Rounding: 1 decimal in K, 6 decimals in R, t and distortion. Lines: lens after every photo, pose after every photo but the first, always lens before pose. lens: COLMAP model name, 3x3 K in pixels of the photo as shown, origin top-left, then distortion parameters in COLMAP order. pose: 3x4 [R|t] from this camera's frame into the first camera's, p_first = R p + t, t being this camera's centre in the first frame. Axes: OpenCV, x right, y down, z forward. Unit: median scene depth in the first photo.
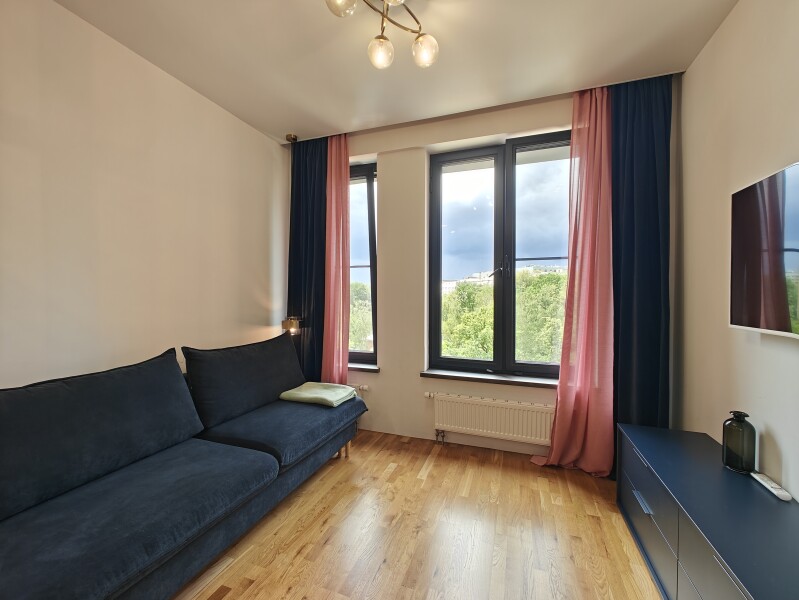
lens RADIAL K [[332.3, 0, 400.0], [0, 332.3, 303.0], [0, 0, 1]] dist [-0.001355, -0.000116]
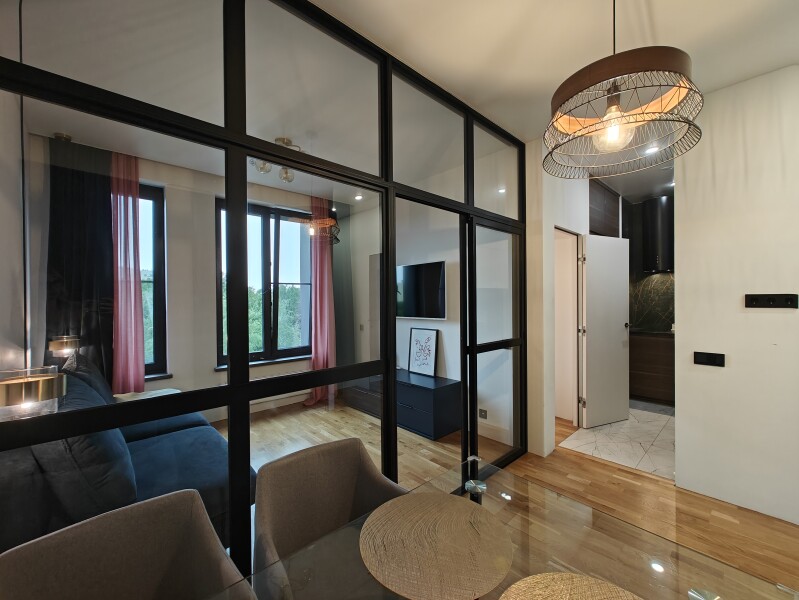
lens RADIAL K [[332.3, 0, 400.0], [0, 332.3, 303.0], [0, 0, 1]] dist [-0.001355, -0.000116]
pose [[0.467563, -0.009796, 0.883906, -0.735974], [0.025841, 0.999663, -0.002590, -0.020934], [-0.883582, 0.024053, 0.467658, -0.228285]]
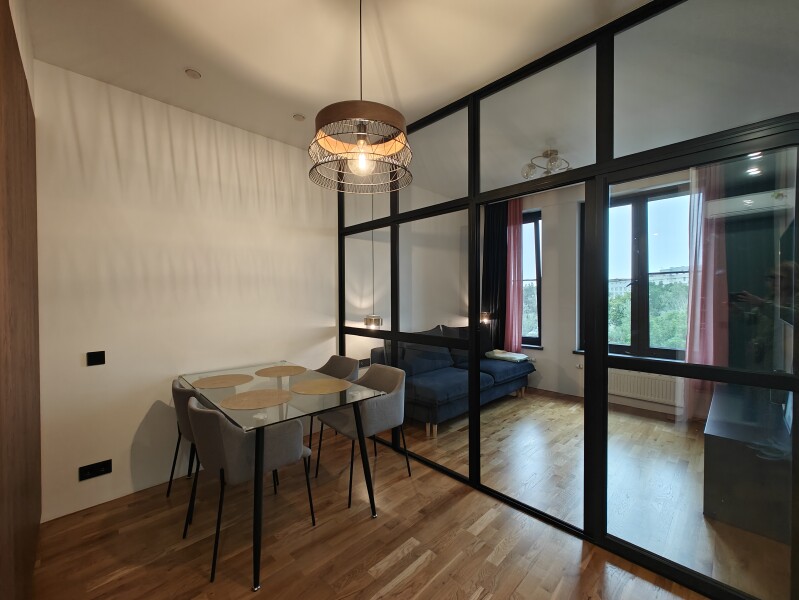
lens RADIAL K [[332.3, 0, 400.0], [0, 332.3, 303.0], [0, 0, 1]] dist [-0.001355, -0.000116]
pose [[0.900999, 0.006977, -0.433764, 0.007892], [-0.005692, 0.999975, 0.004261, -0.008068], [0.433783, -0.001370, 0.901016, -0.700501]]
